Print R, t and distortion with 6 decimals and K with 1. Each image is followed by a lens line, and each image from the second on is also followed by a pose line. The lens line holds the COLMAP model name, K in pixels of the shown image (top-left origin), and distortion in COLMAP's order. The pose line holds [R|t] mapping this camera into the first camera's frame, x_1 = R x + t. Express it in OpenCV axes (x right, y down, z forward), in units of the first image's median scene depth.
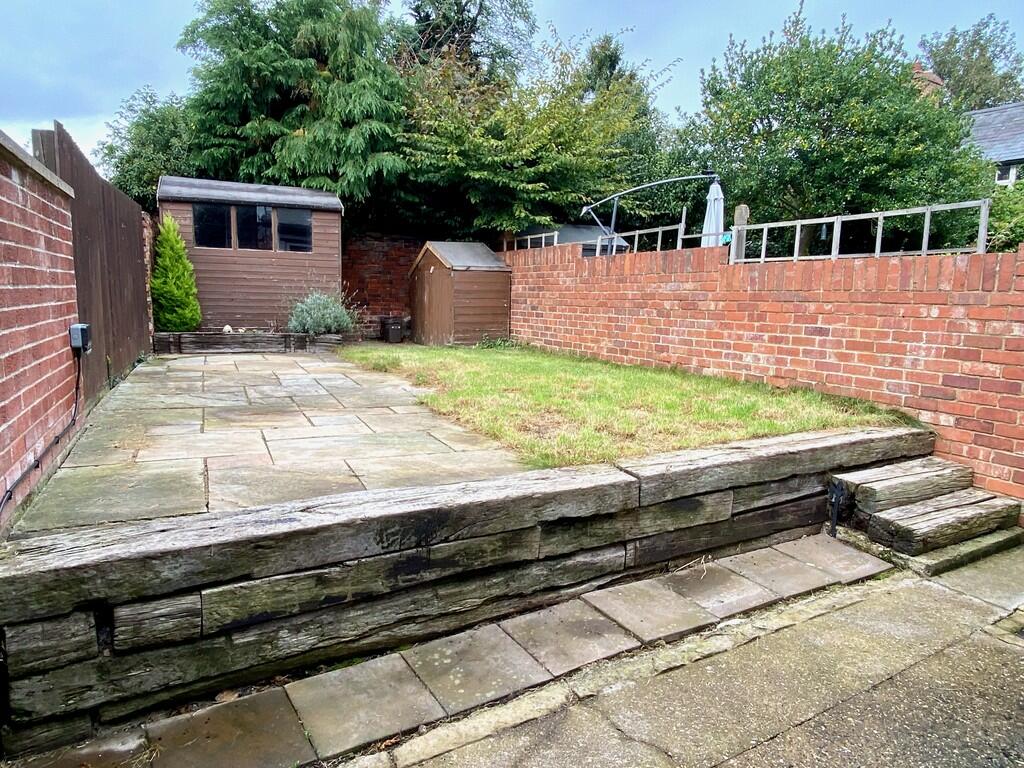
lens RADIAL K [[667.7, 0, 509.5], [0, 667.7, 383.9], [0, 0, 1]] dist [0.022165, -0.007831]
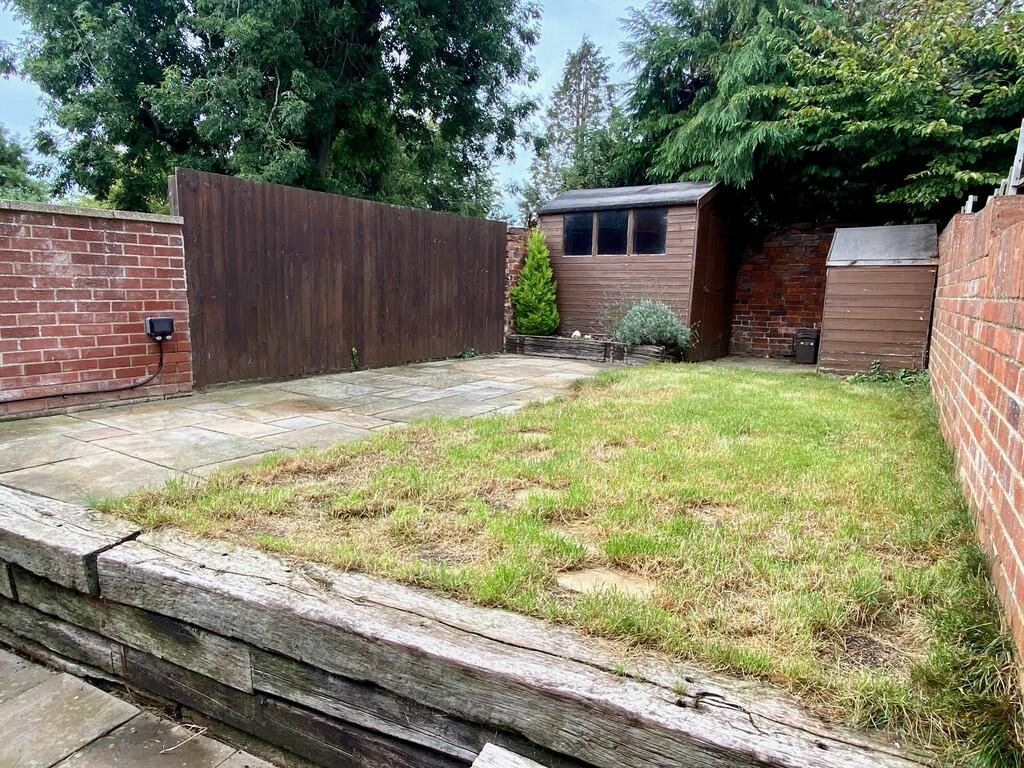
lens RADIAL K [[667.7, 0, 511.6], [0, 667.7, 388.8], [0, 0, 1]] dist [0.022165, -0.007831]
pose [[0.534045, 0.114434, -0.837676, 0.372950], [-0.117567, 0.991223, 0.060456, -0.048033], [0.837242, 0.066197, 0.542811, 0.358239]]
